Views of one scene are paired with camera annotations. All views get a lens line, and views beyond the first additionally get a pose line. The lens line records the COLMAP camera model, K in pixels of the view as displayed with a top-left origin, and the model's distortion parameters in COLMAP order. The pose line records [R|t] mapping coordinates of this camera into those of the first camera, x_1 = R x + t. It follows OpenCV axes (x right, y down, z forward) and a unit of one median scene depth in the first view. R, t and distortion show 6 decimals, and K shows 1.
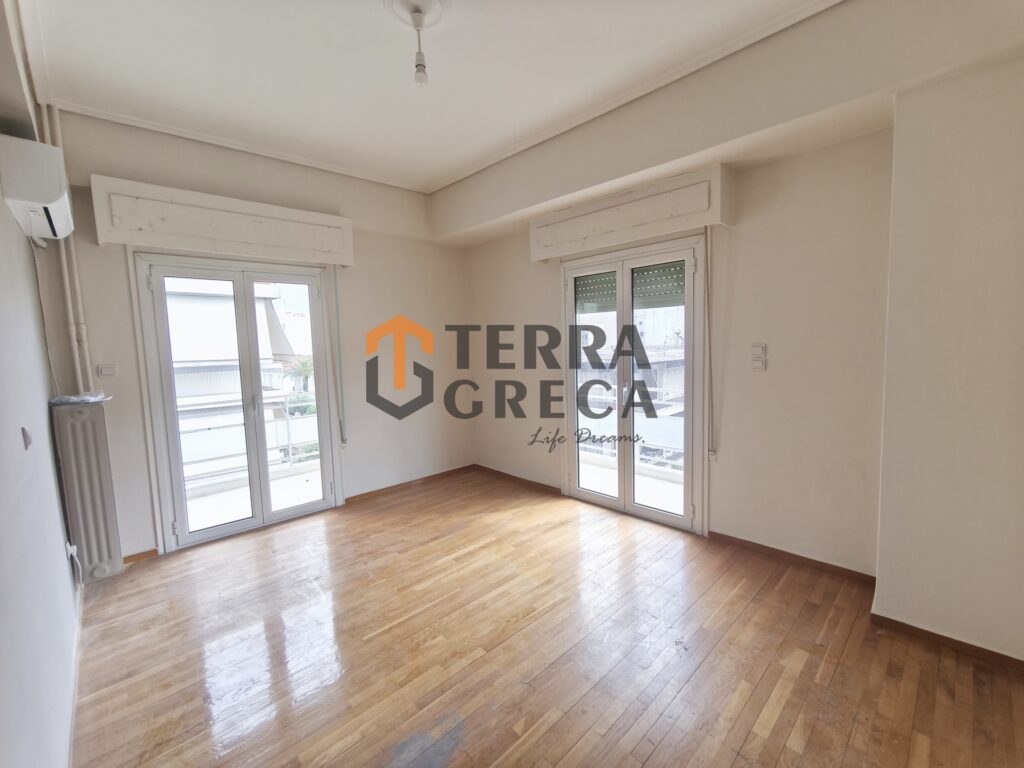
lens RADIAL K [[426.7, 0, 509.5], [0, 426.7, 383.0], [0, 0, 1]] dist [0.001320, -0.001863]
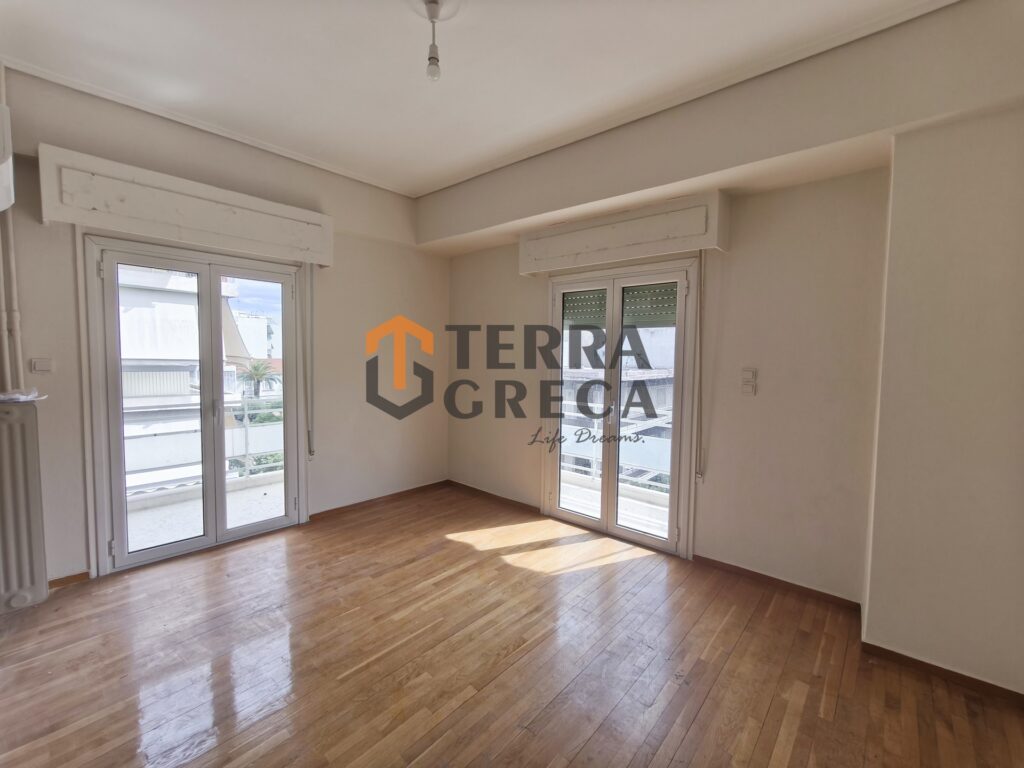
lens RADIAL K [[426.7, 0, 509.5], [0, 426.7, 383.0], [0, 0, 1]] dist [0.001320, -0.001863]
pose [[0.995102, 0.041395, 0.089773, -0.078193], [-0.038555, 0.998707, -0.033143, -0.001930], [-0.091029, 0.029520, 0.995411, 0.050911]]
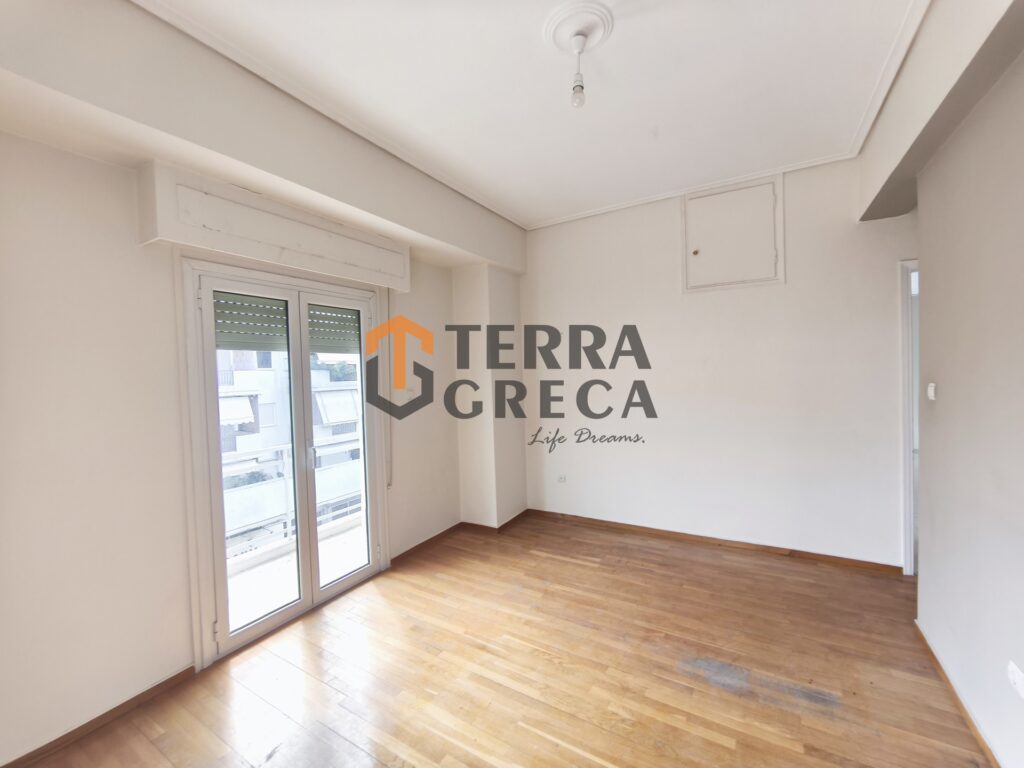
lens RADIAL K [[426.7, 0, 509.5], [0, 426.7, 383.0], [0, 0, 1]] dist [0.001320, -0.001863]
pose [[-0.267517, 0.015984, 0.963420, -0.842060], [0.129085, 0.991444, 0.019395, -0.106005], [-0.954867, 0.129552, -0.267292, 1.169295]]
